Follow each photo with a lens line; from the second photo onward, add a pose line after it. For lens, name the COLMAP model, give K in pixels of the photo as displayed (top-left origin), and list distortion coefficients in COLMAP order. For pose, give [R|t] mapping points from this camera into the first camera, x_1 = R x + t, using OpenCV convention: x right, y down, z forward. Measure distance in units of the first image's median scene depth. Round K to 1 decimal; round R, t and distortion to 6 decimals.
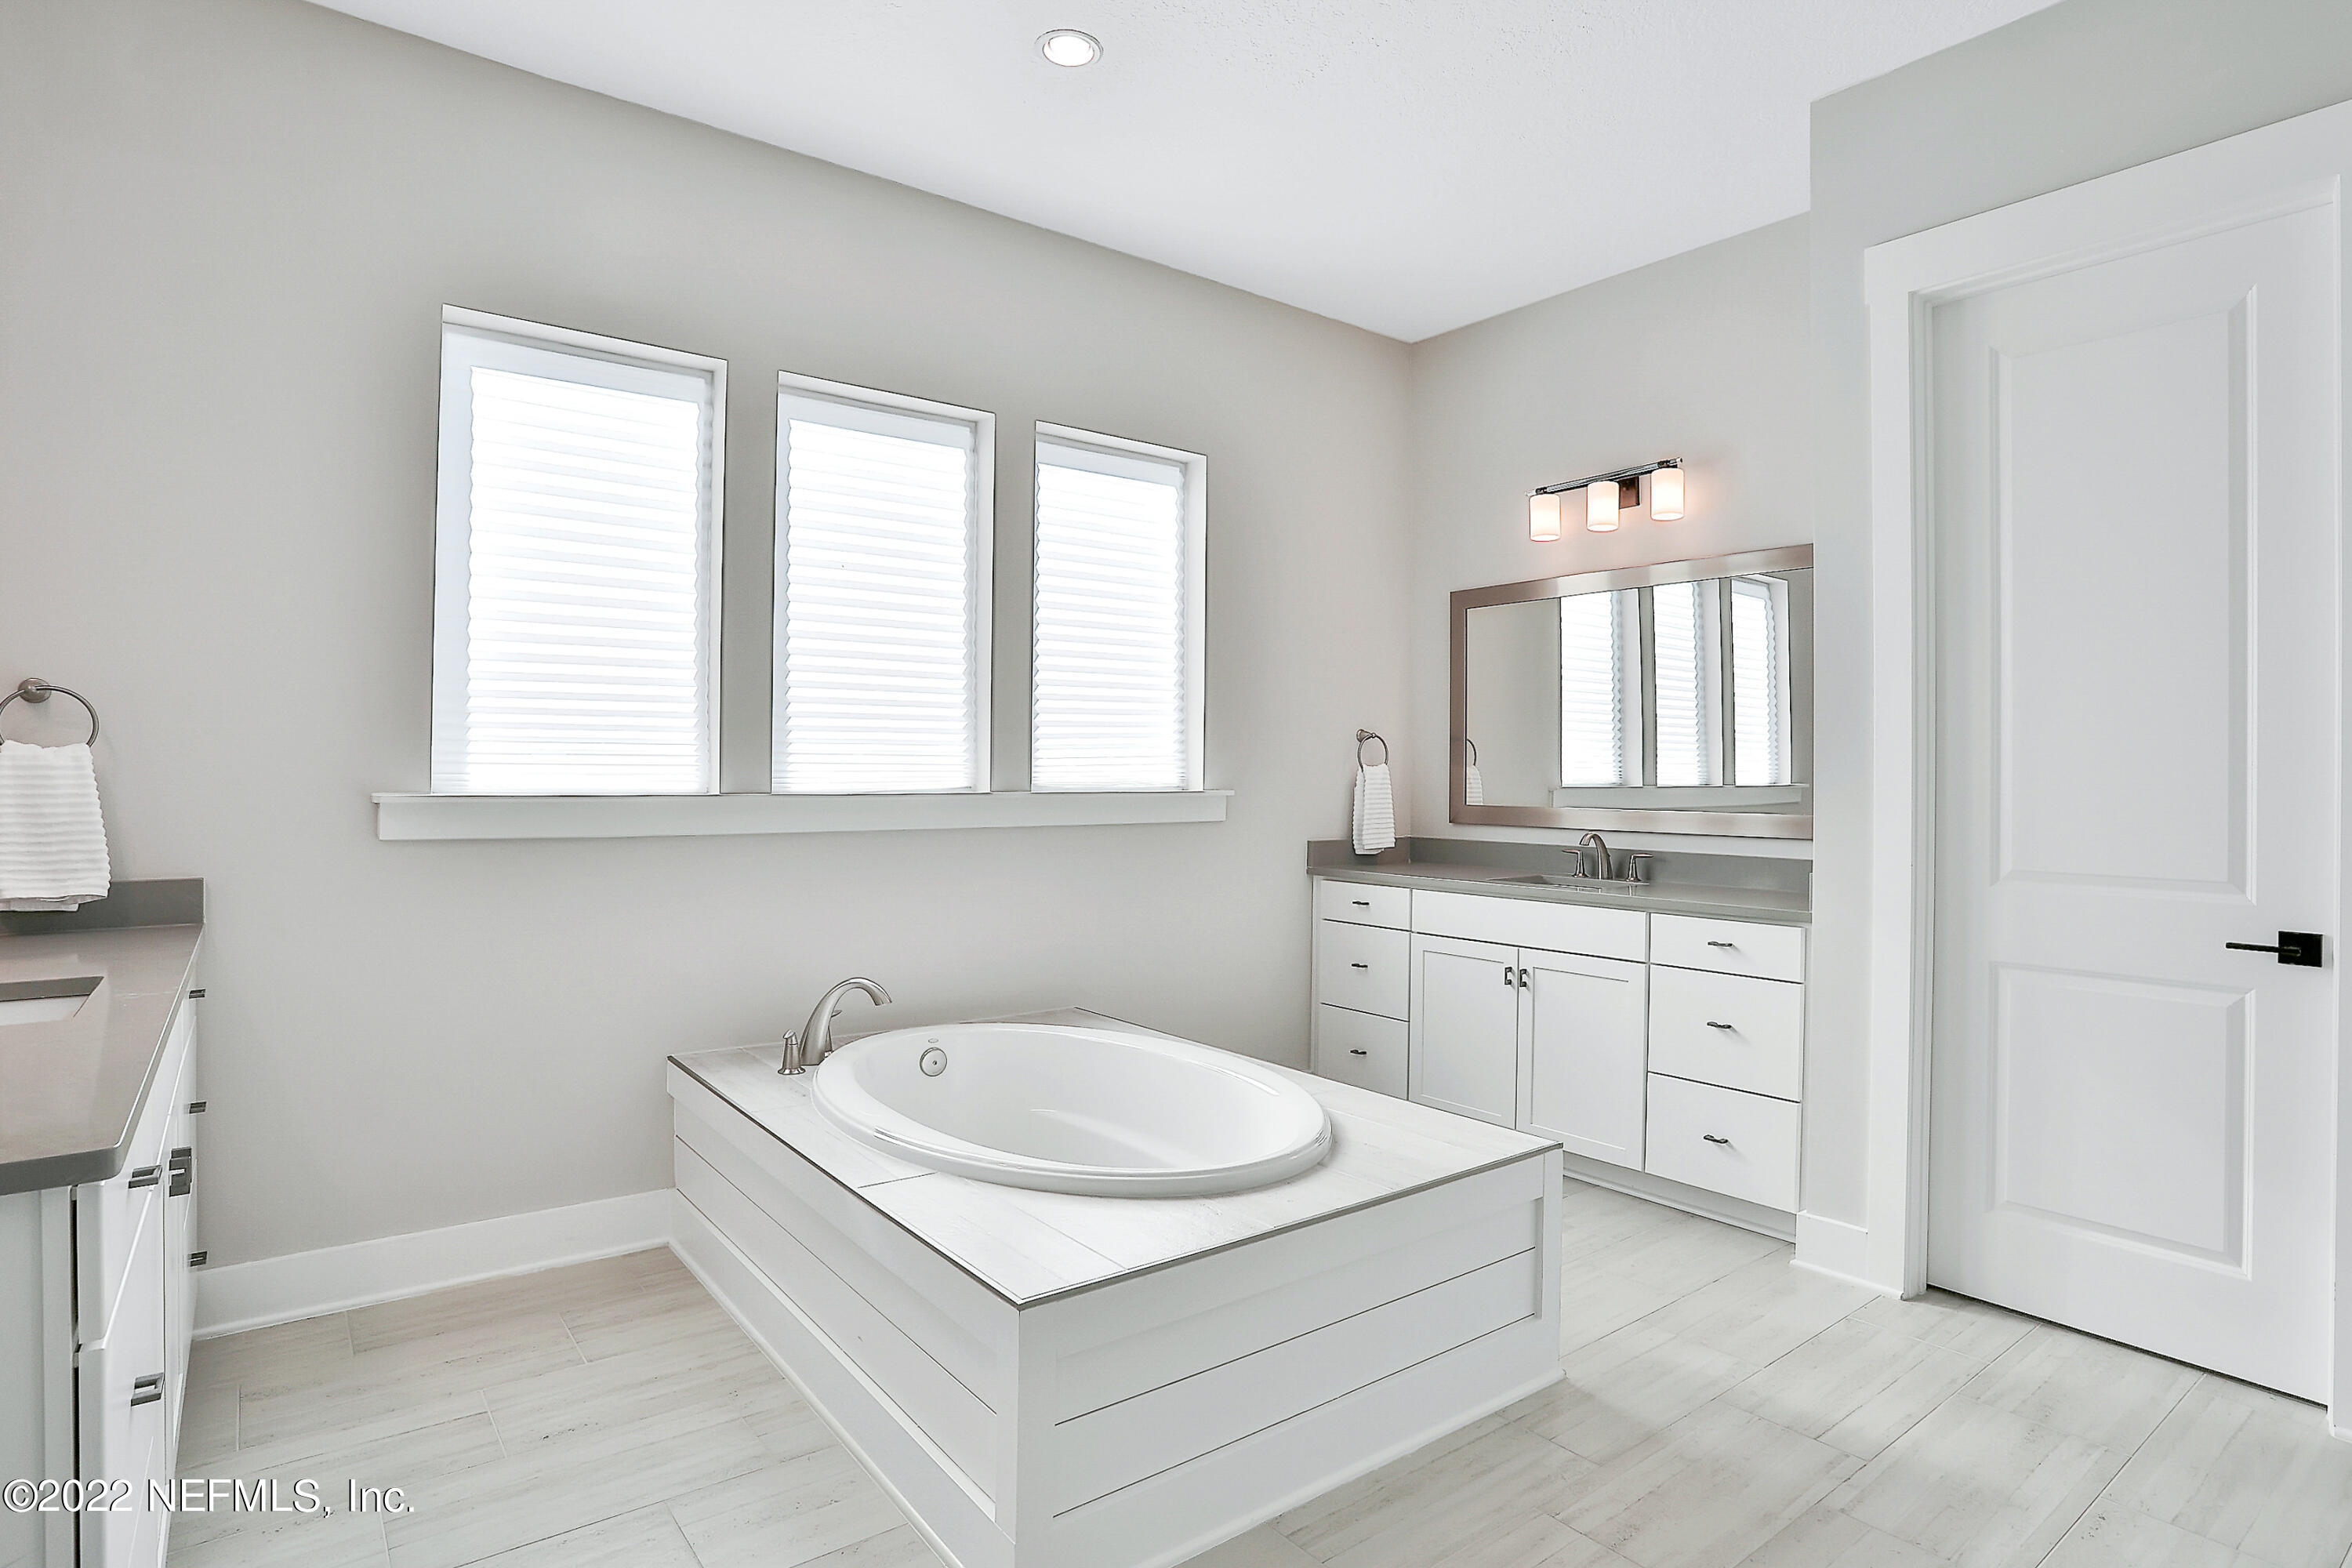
lens RADIAL K [[1245.5, 0, 1174.6], [0, 1245.5, 786.0], [0, 0, 1]] dist [-0.034812, 0.002125]
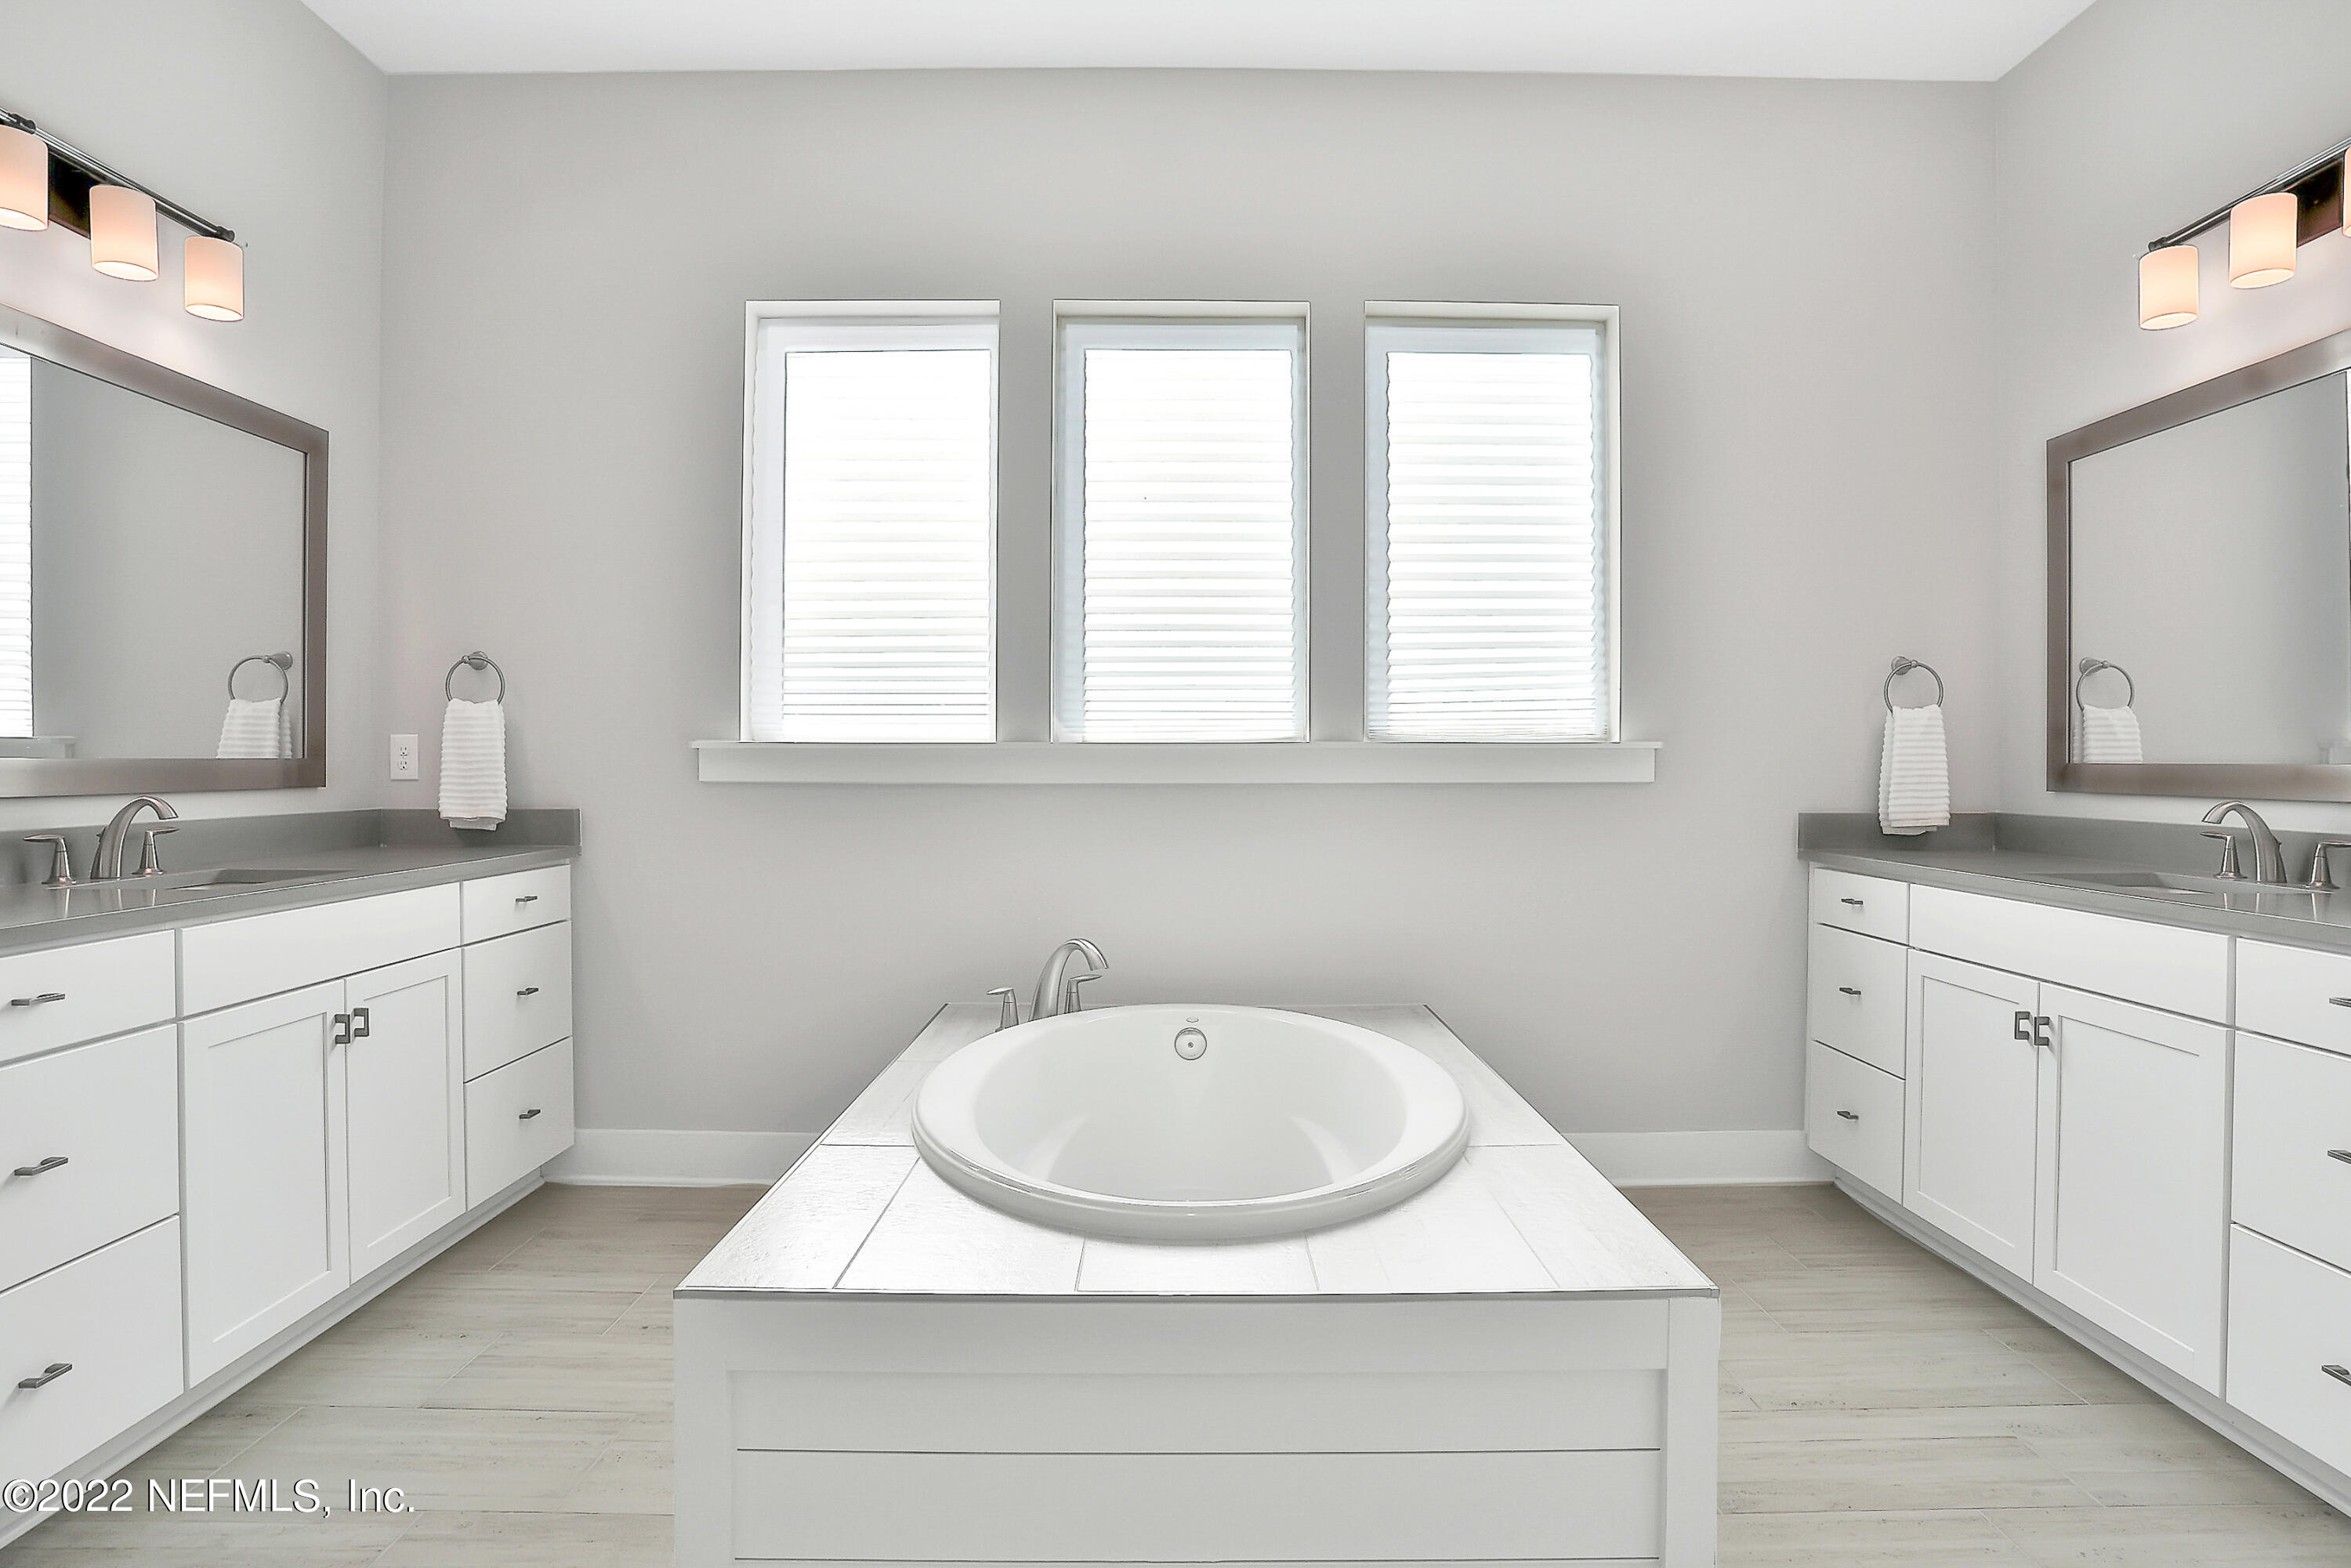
lens RADIAL K [[1282.2, 0, 1194.5], [0, 1282.2, 772.8], [0, 0, 1]] dist [-0.050943, 0.017446]
pose [[0.793764, -0.001366, -0.608224, 0.327668], [-0.002214, 0.999984, -0.005136, 0.030607], [0.608222, 0.005424, 0.793748, 0.248892]]
